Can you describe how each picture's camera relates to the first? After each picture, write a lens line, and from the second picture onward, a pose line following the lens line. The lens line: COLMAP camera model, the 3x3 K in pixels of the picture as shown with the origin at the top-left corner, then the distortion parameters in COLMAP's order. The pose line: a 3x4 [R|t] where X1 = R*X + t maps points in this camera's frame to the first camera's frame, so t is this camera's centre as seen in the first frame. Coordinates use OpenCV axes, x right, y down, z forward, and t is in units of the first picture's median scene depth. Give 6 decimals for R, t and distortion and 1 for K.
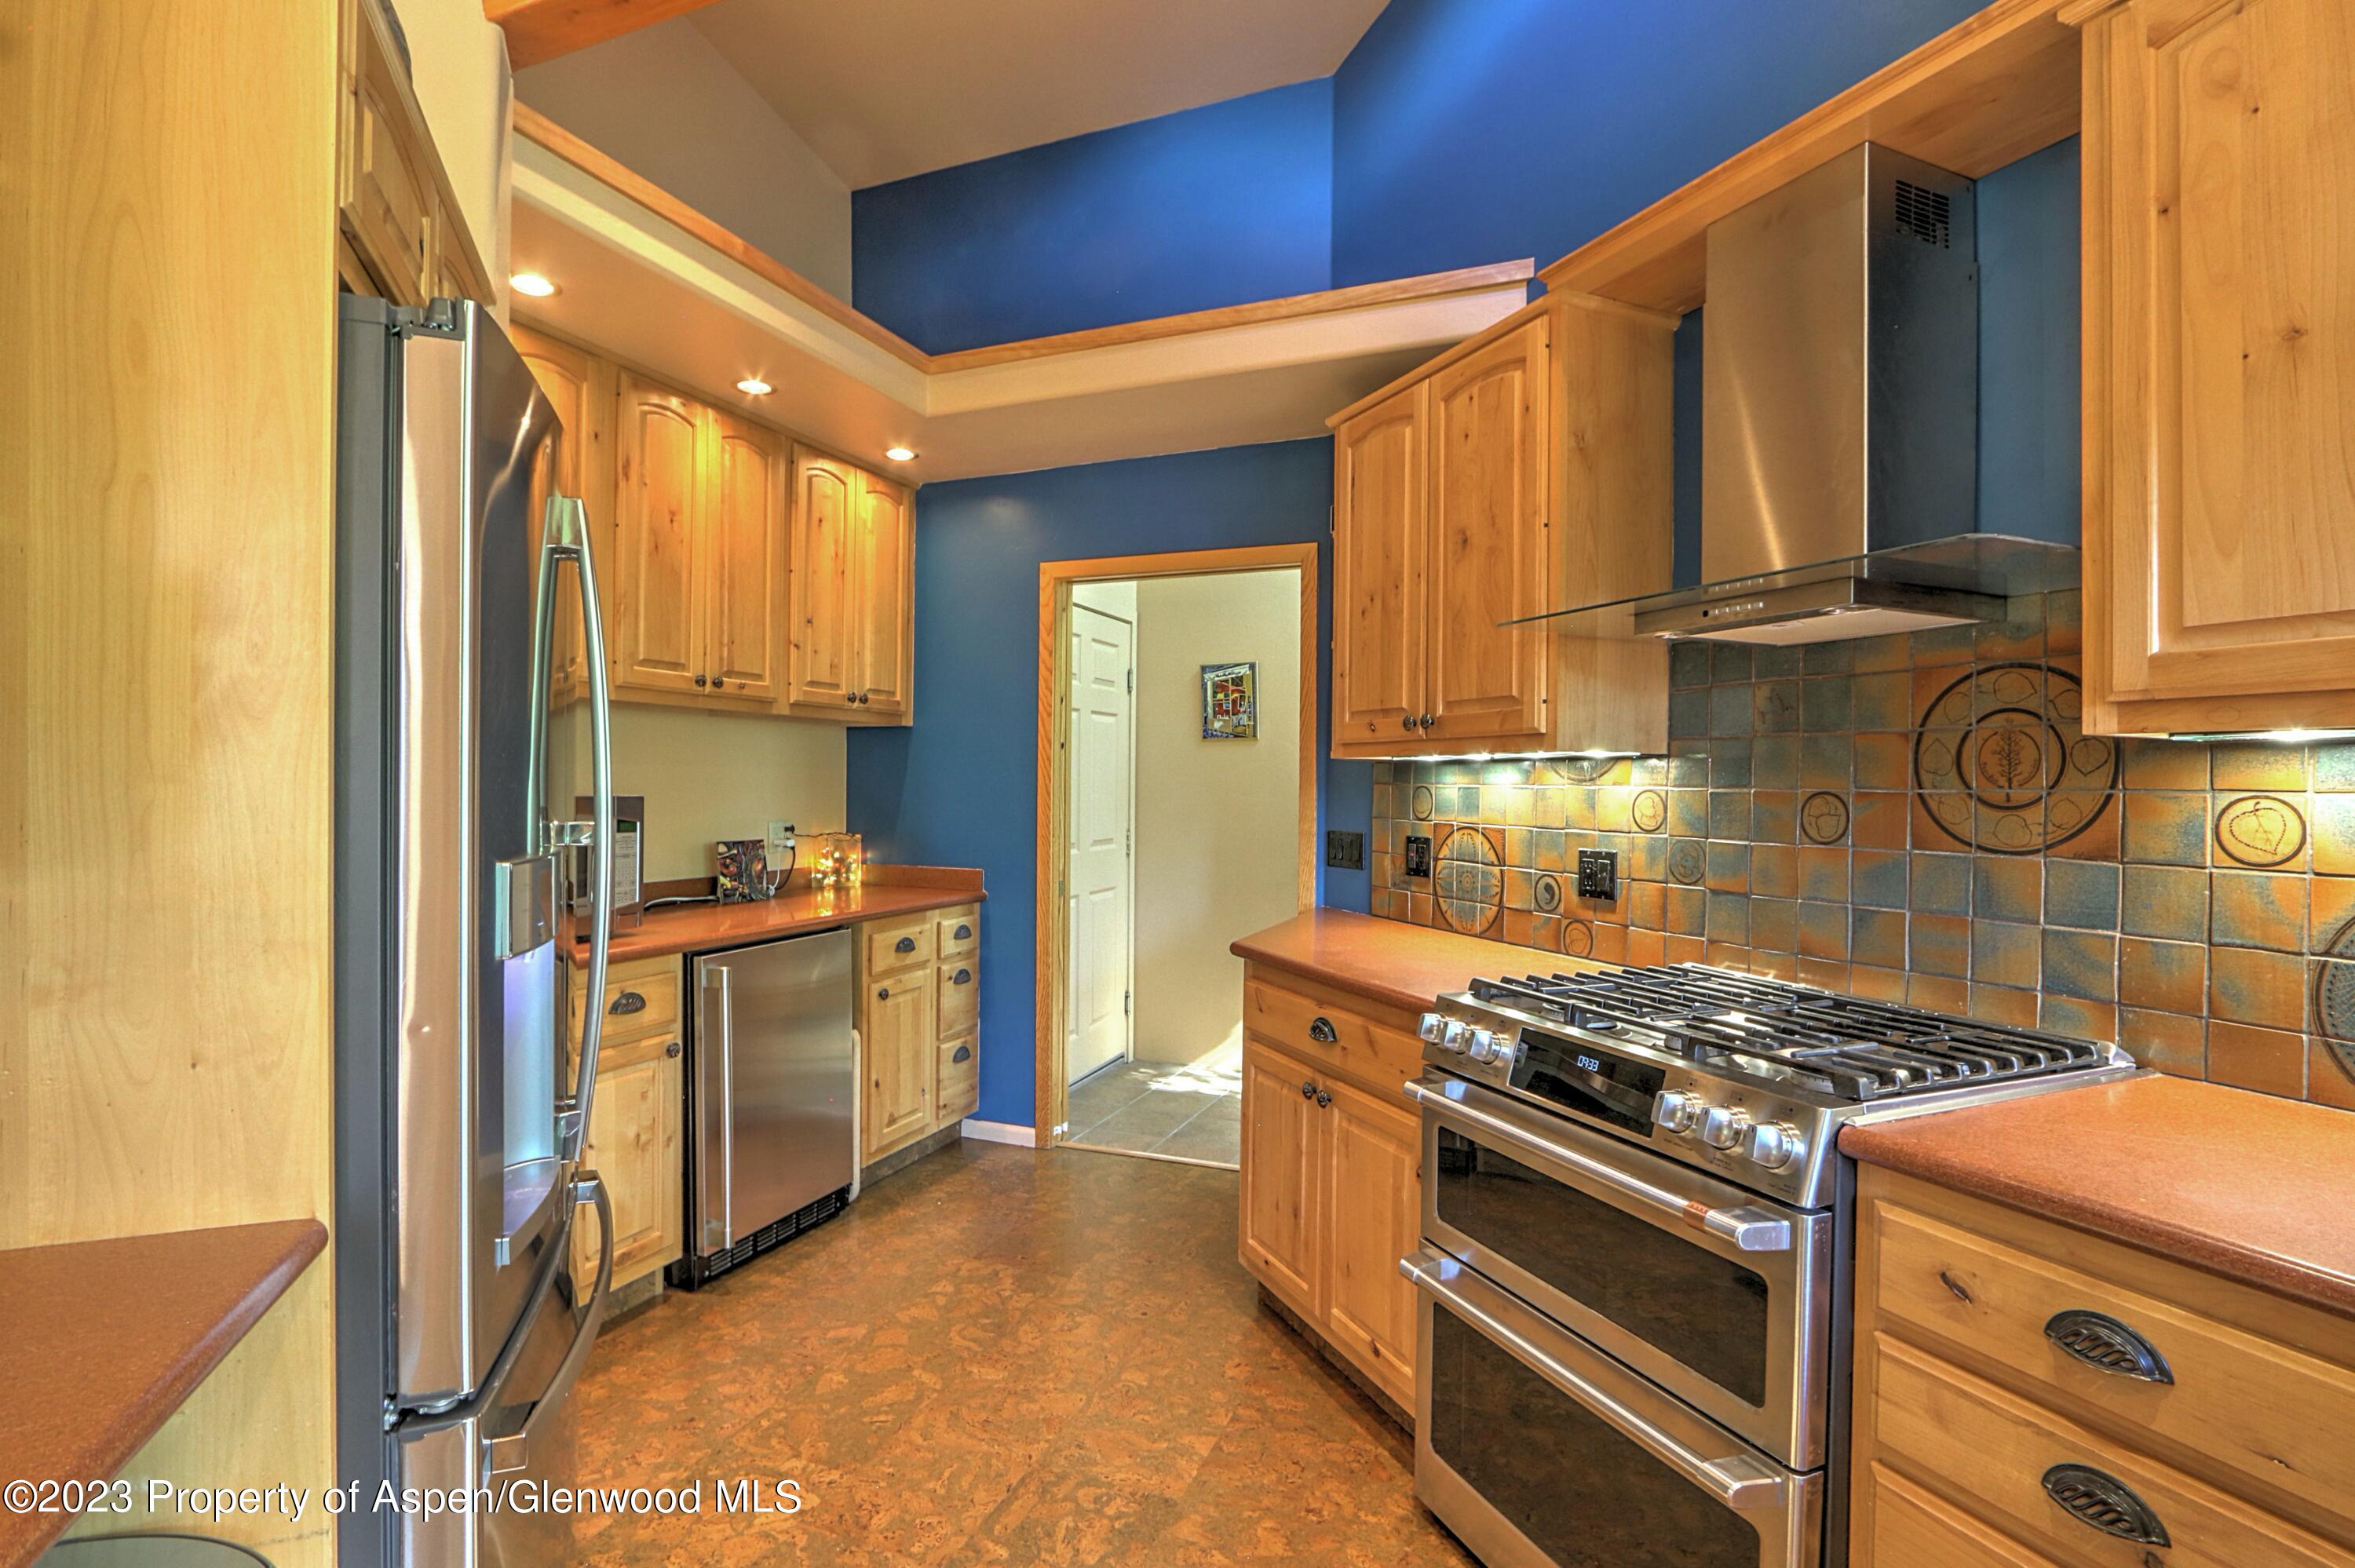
lens RADIAL K [[1095.6, 0, 1172.1], [0, 1095.6, 782.3], [0, 0, 1]] dist [-0.019334, 0.002207]
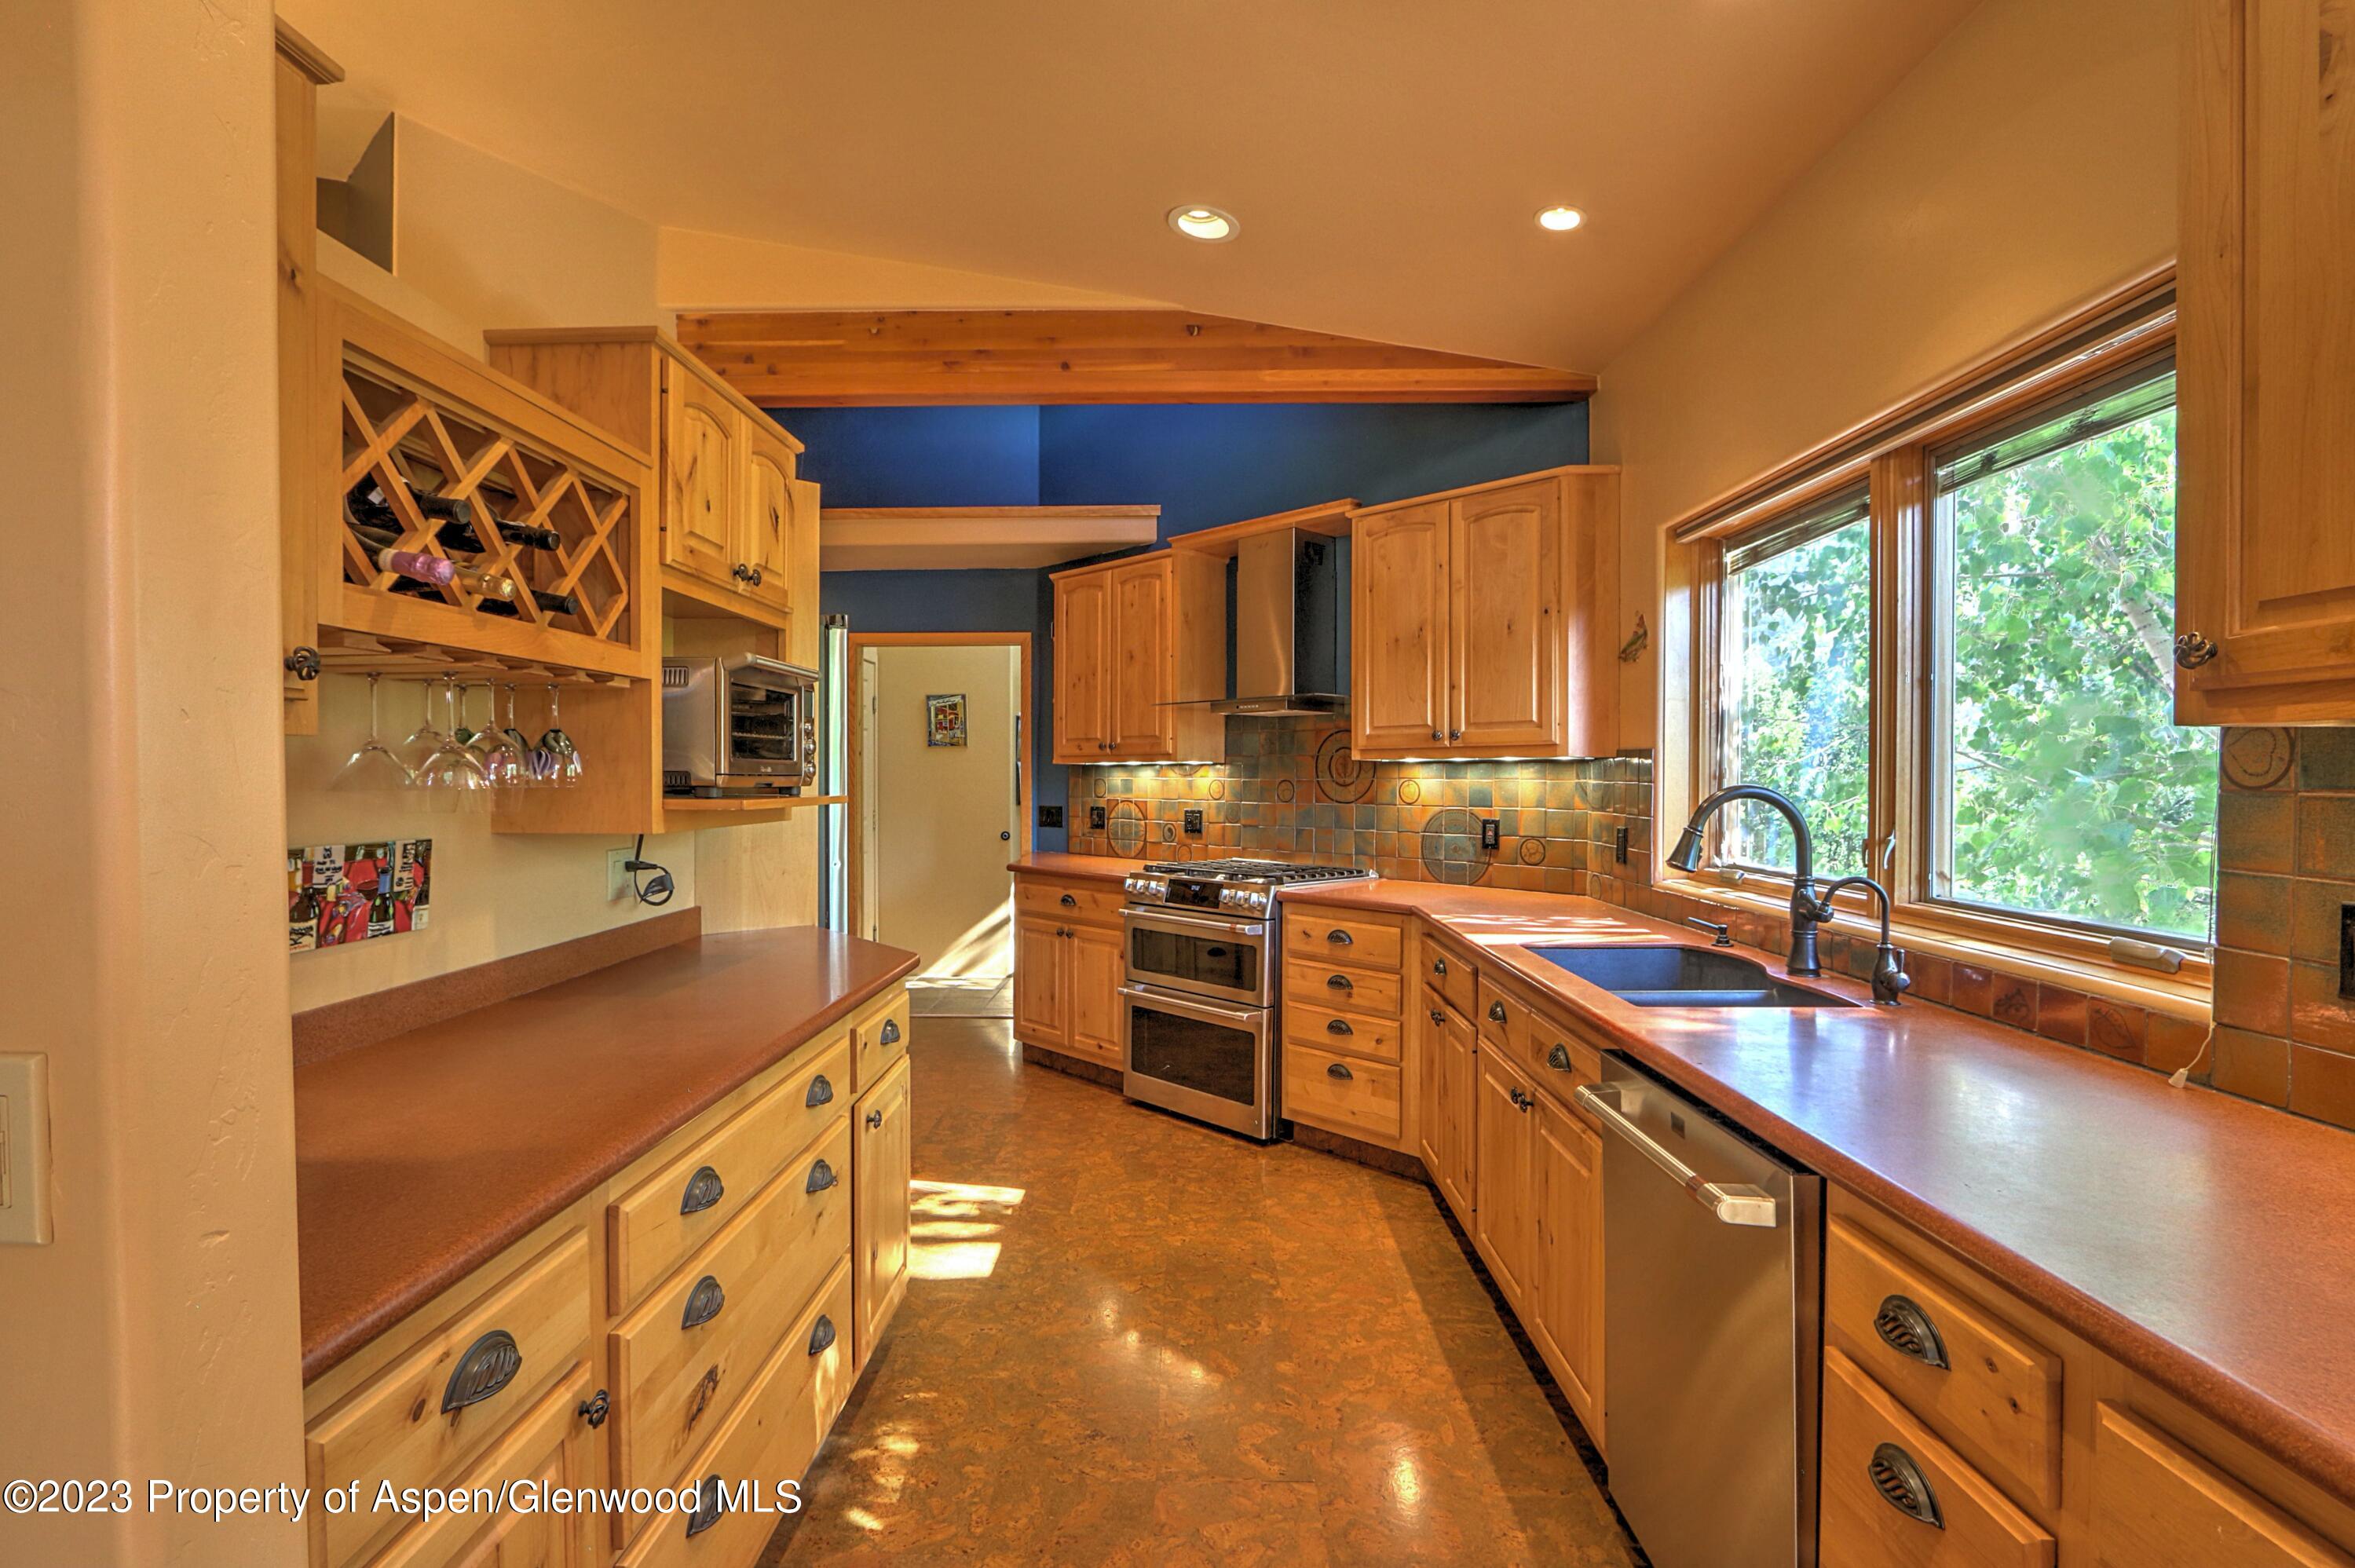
lens RADIAL K [[1095.7, 0, 1178.5], [0, 1095.7, 781.6], [0, 0, 1]] dist [-0.019334, 0.002207]
pose [[0.929197, -0.009088, 0.369472, -0.438456], [0.006595, 0.999946, 0.008011, -0.007268], [-0.369525, -0.005007, 0.929207, -0.996762]]
